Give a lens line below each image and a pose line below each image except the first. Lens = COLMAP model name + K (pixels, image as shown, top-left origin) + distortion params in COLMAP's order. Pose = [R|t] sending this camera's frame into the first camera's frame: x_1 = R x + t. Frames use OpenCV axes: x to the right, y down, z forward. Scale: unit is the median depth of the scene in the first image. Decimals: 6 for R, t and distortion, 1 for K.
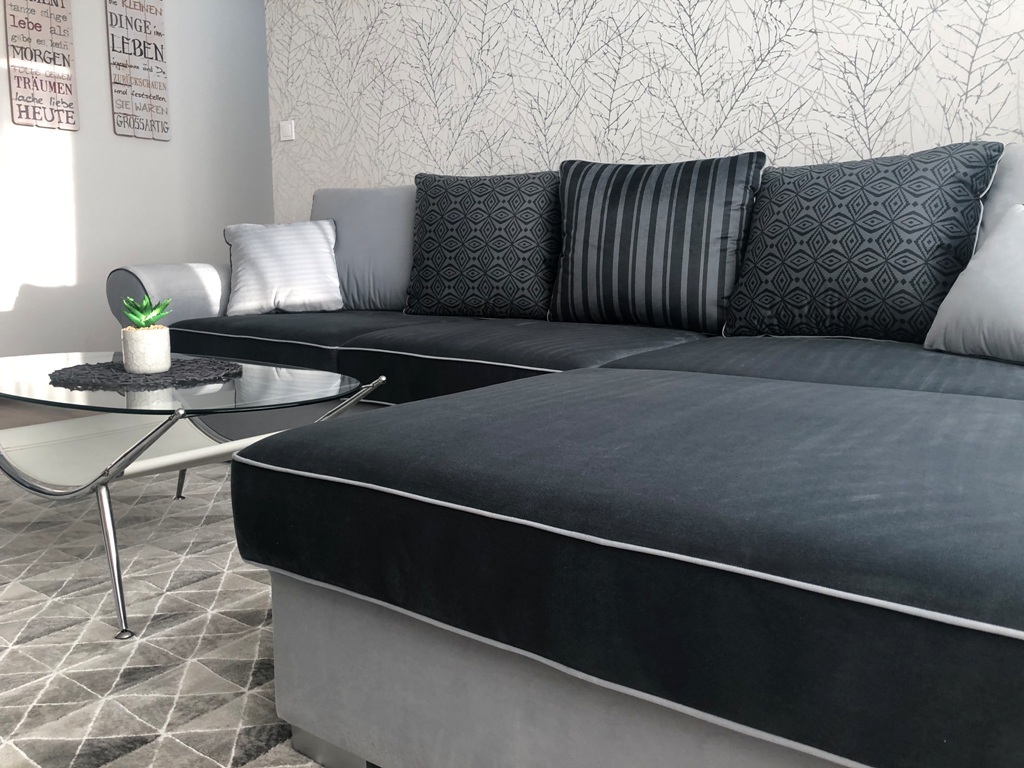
lens RADIAL K [[823.8, 0, 518.4], [0, 823.8, 390.6], [0, 0, 1]] dist [0.026869, -0.029796]
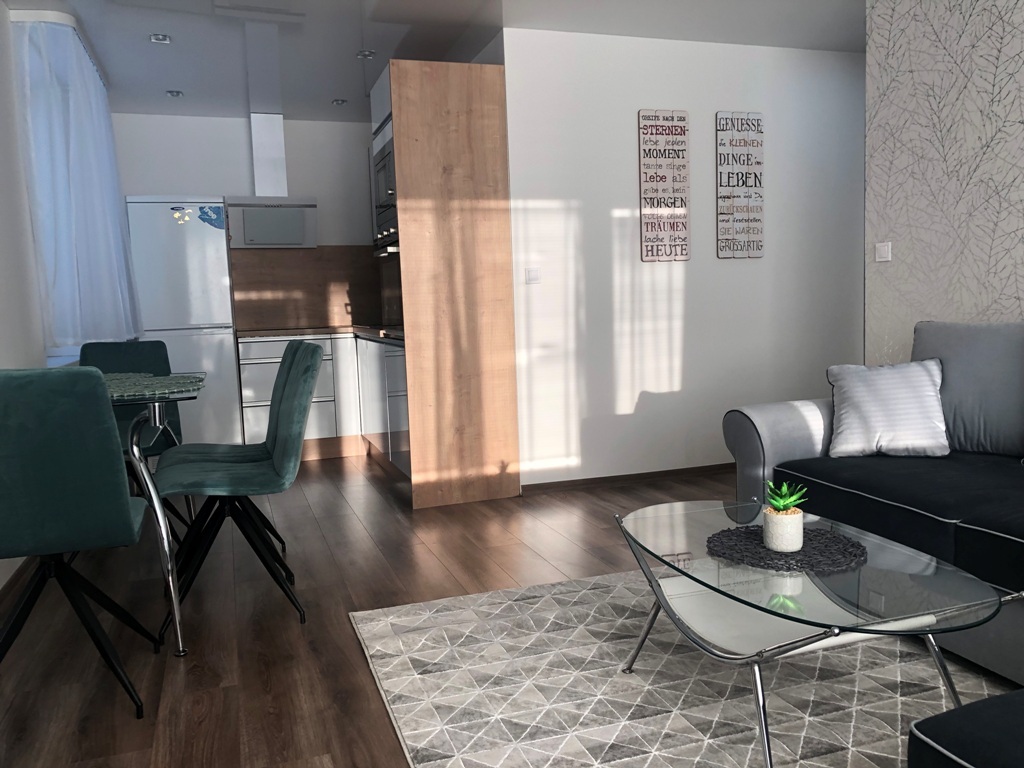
lens RADIAL K [[823.8, 0, 515.7], [0, 823.8, 385.5], [0, 0, 1]] dist [0.026869, -0.029796]
pose [[0.809209, 0.029963, -0.586756, -0.052638], [-0.047007, 0.998799, -0.013824, -0.139130], [0.585637, 0.038769, 0.809646, -0.100470]]
